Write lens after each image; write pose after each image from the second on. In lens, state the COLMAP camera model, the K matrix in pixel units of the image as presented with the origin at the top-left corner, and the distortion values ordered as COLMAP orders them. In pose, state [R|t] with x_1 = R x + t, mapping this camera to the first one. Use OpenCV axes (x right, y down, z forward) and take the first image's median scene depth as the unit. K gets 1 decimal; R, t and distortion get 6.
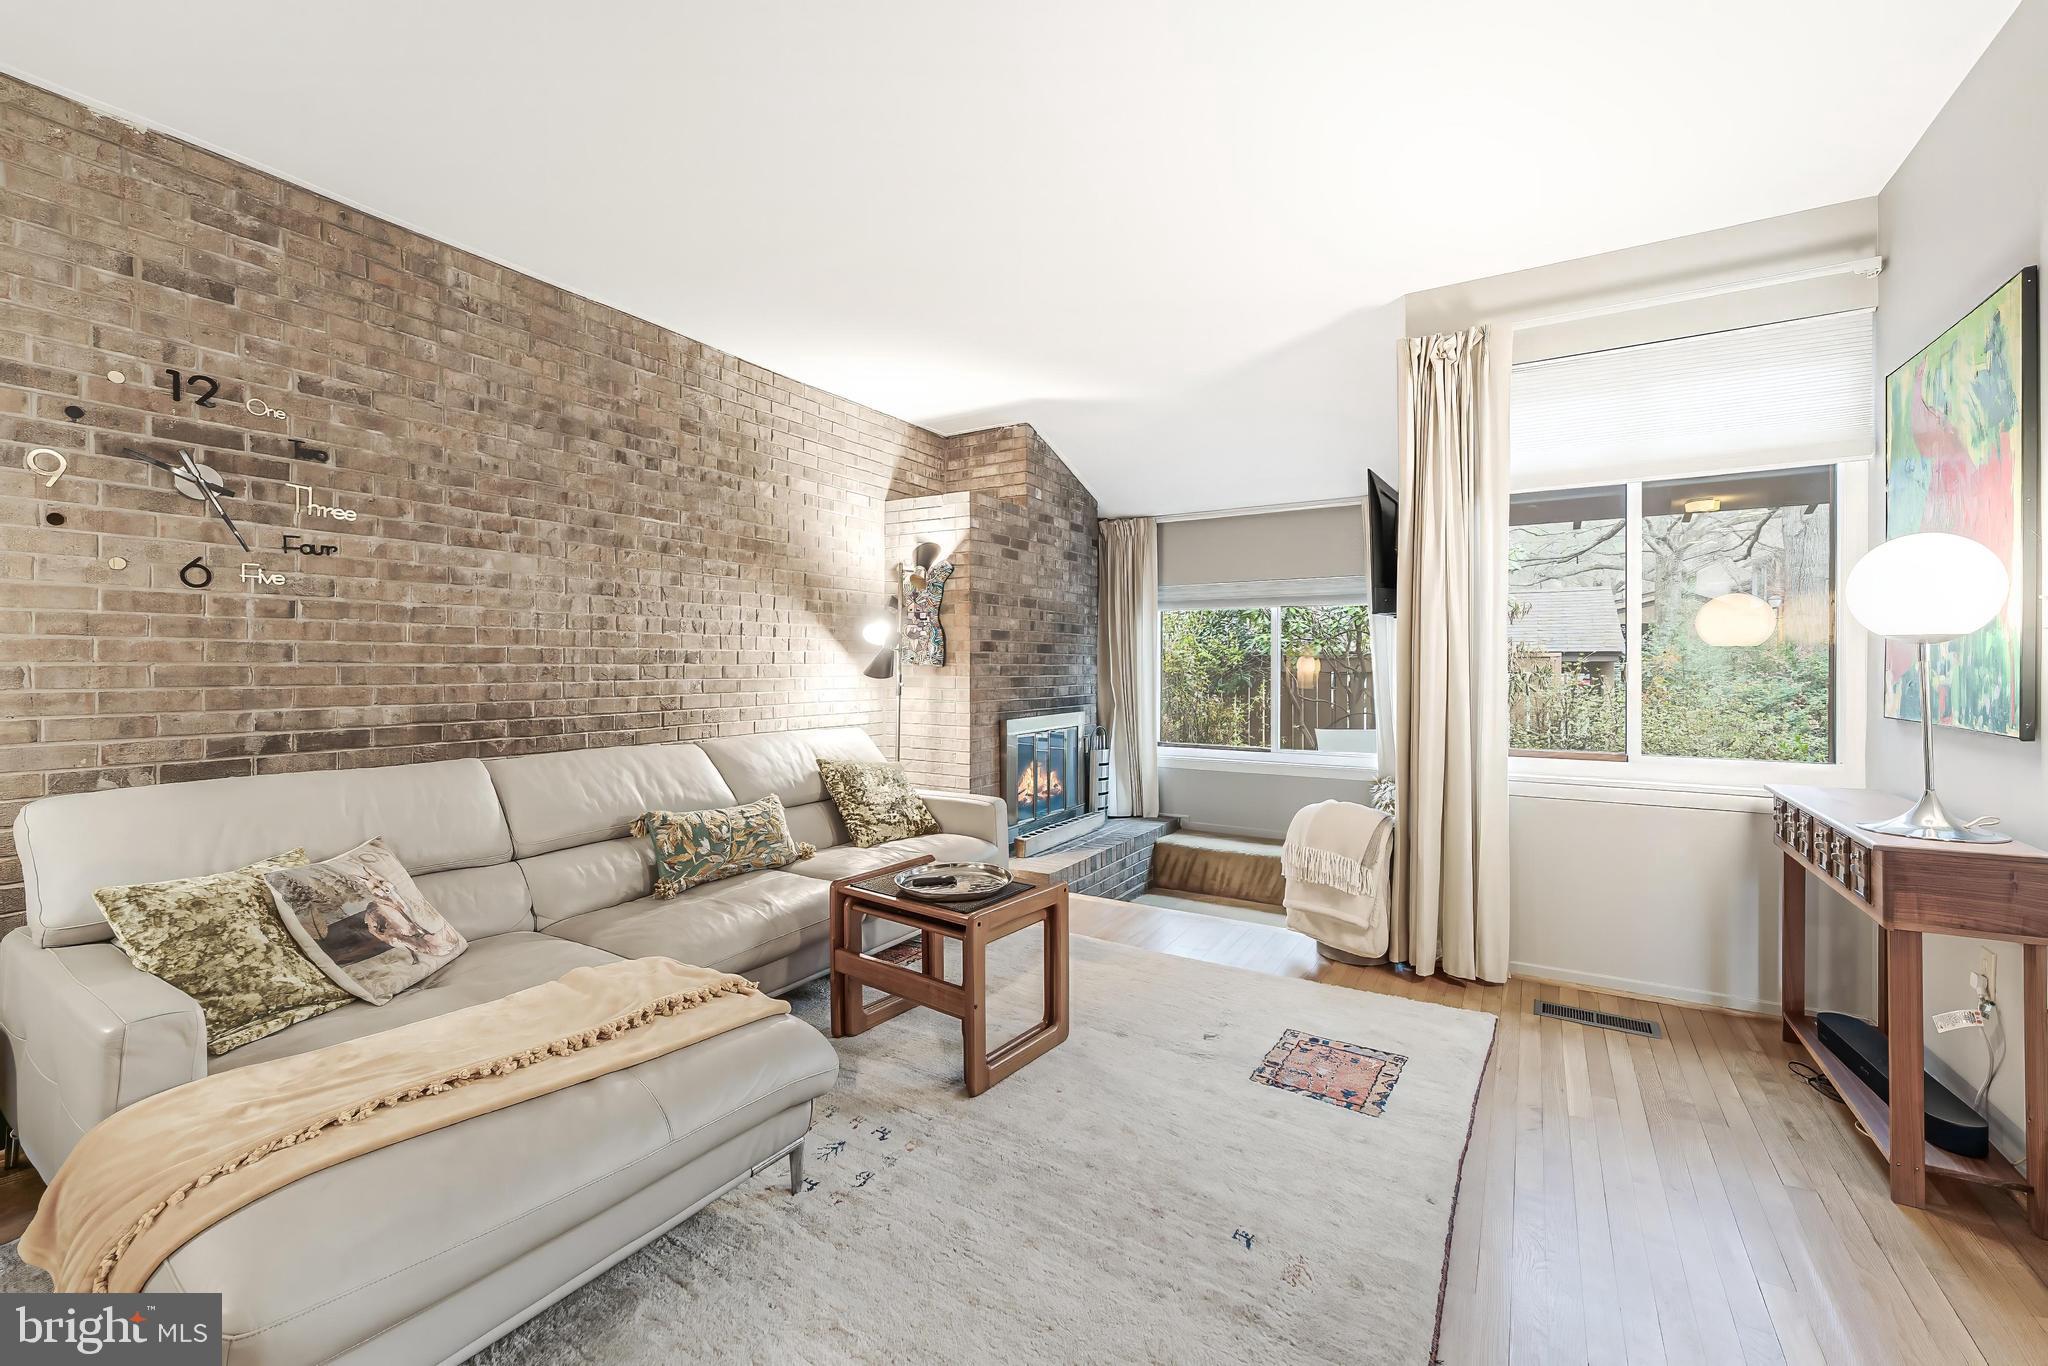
lens RADIAL K [[826.7, 0, 1027.2], [0, 826.7, 670.4], [0, 0, 1]] dist [0.000106, -0.000667]
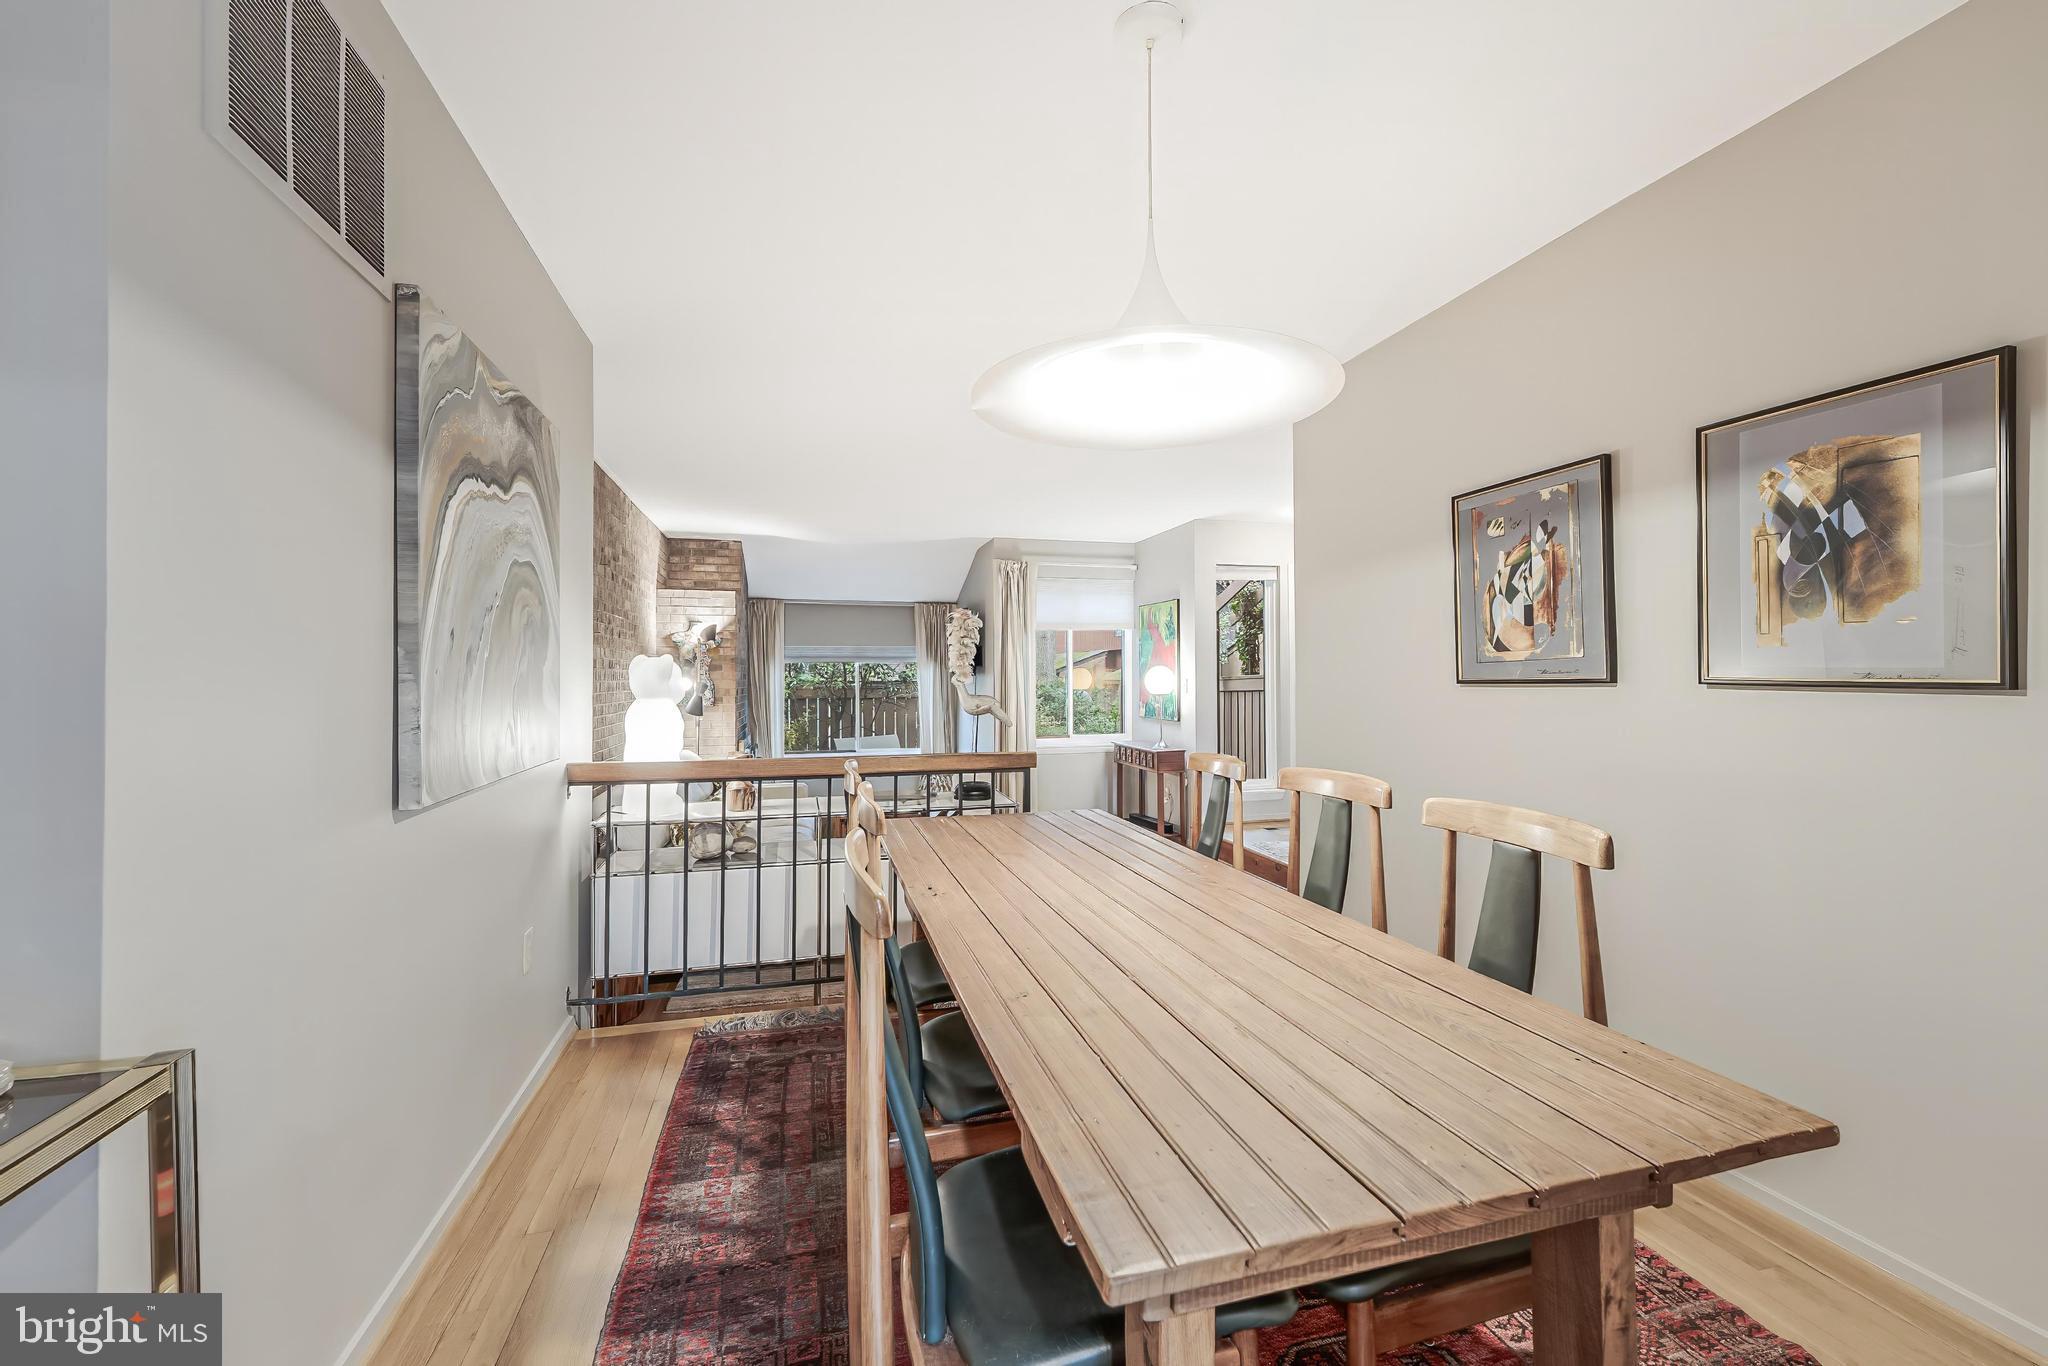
lens RADIAL K [[826.7, 0, 1033.8], [0, 826.7, 676.0], [0, 0, 1]] dist [0.000106, -0.000667]
pose [[0.685980, -0.005181, 0.727602, -1.166756], [0.012416, 0.999912, -0.004586, -0.067673], [-0.727515, 0.012180, 0.685984, -0.653919]]
